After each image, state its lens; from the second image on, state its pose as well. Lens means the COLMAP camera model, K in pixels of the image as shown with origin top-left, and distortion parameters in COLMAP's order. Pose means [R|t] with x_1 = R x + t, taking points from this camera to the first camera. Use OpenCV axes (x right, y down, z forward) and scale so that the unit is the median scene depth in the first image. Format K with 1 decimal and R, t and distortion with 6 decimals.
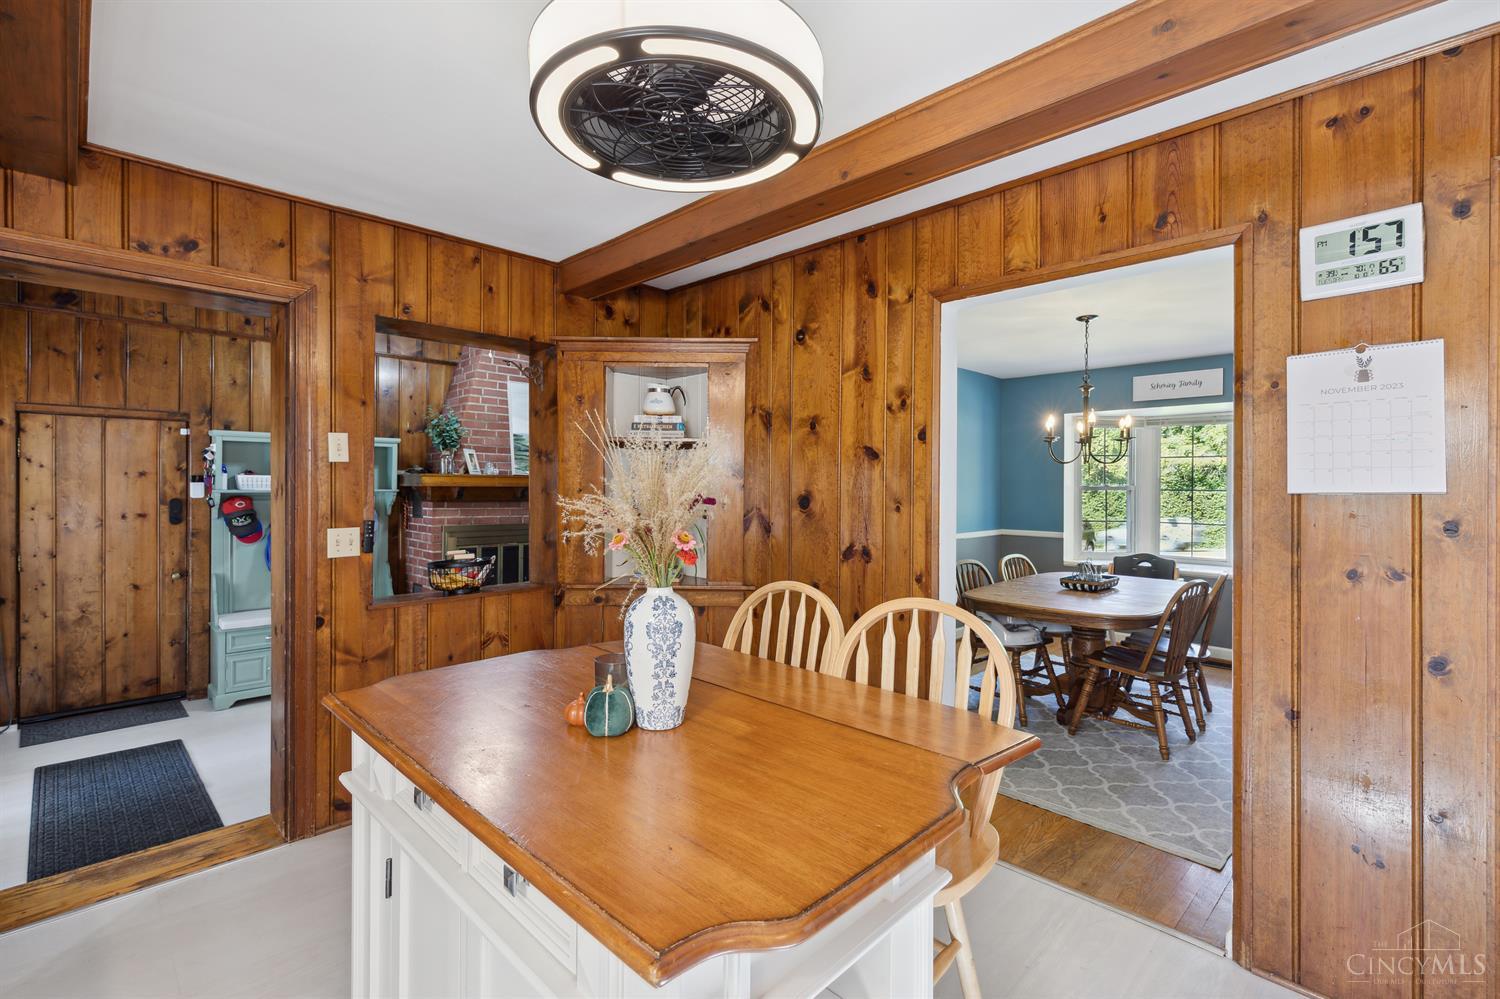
lens RADIAL K [[677.3, 0, 746.6], [0, 677.3, 486.4], [0, 0, 1]] dist [0.006961, -0.000889]
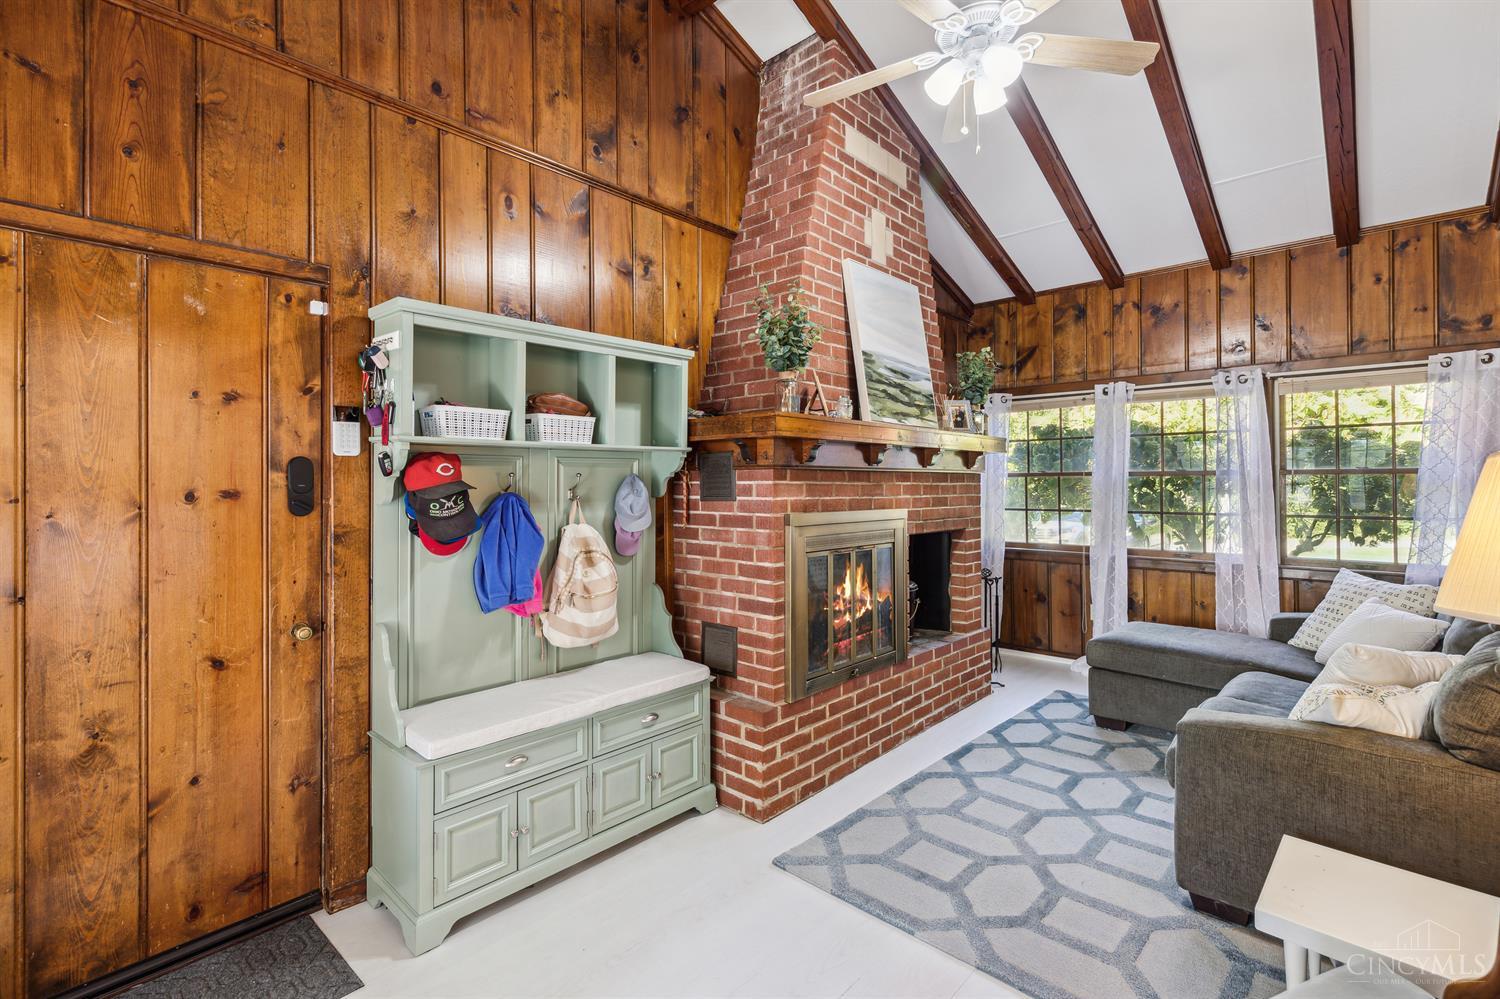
lens RADIAL K [[677.3, 0, 743.2], [0, 677.3, 475.9], [0, 0, 1]] dist [0.006961, -0.000889]
pose [[0.998992, -0.010626, 0.043616, -0.589954], [0.011151, 0.999868, -0.011802, 0.039809], [-0.043485, 0.012276, 0.998979, 0.563902]]
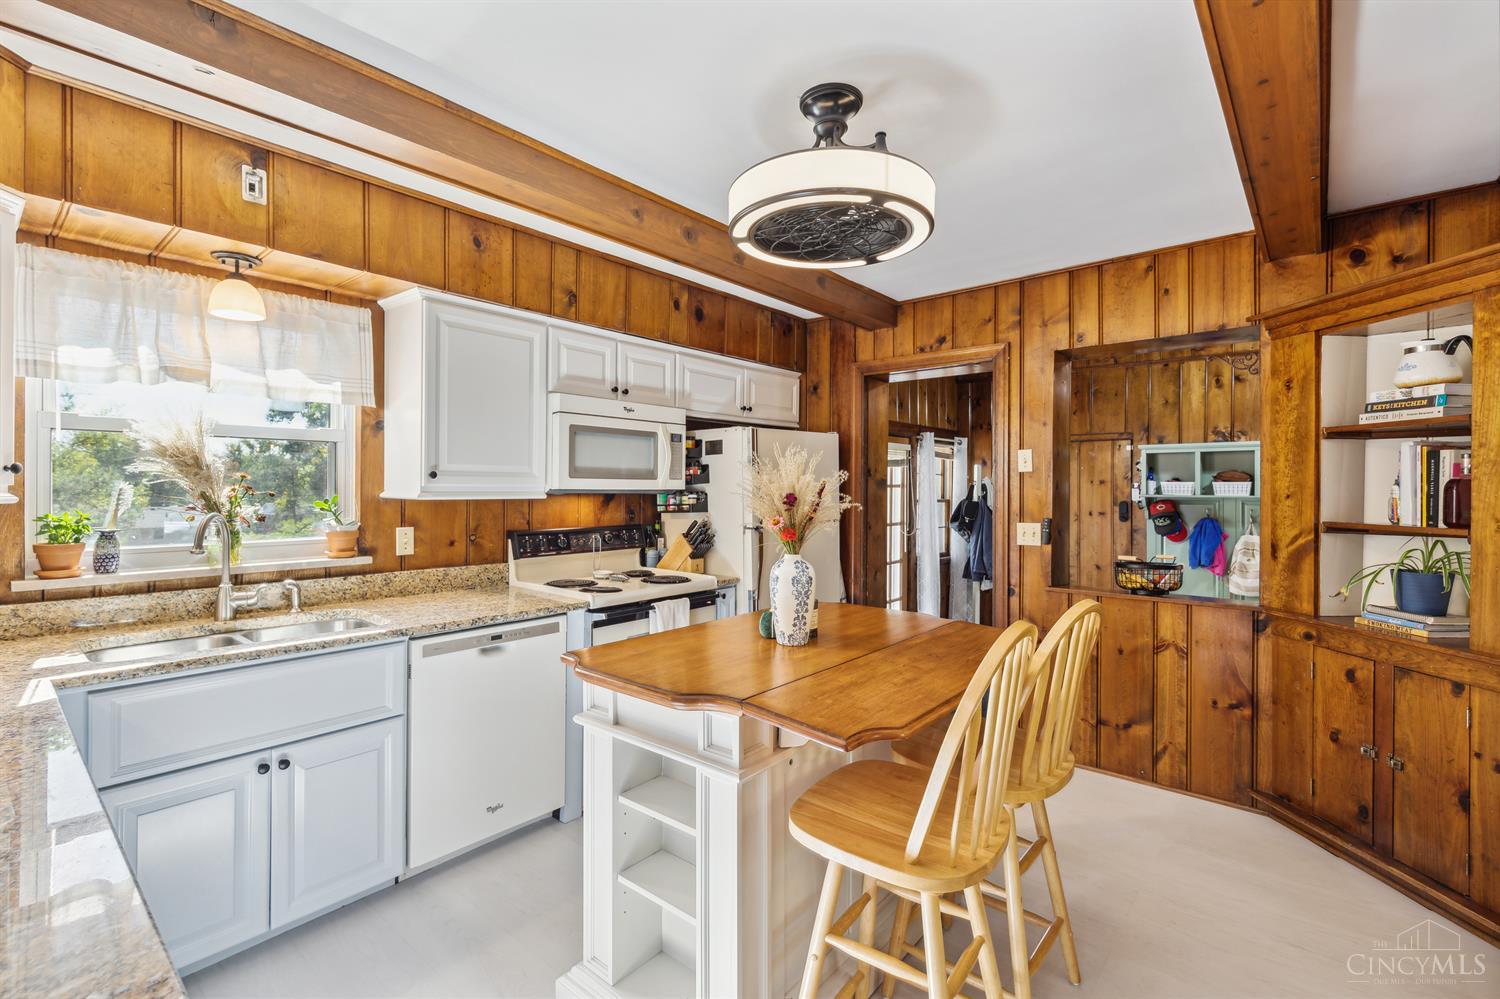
lens RADIAL K [[677.3, 0, 740.4], [0, 677.3, 491.4], [0, 0, 1]] dist [0.006961, -0.000889]
pose [[0.070778, 0.001736, -0.997491, 0.377617], [-0.004908, 0.999987, 0.001392, 0.001418], [0.997480, 0.004797, 0.070786, 0.208652]]
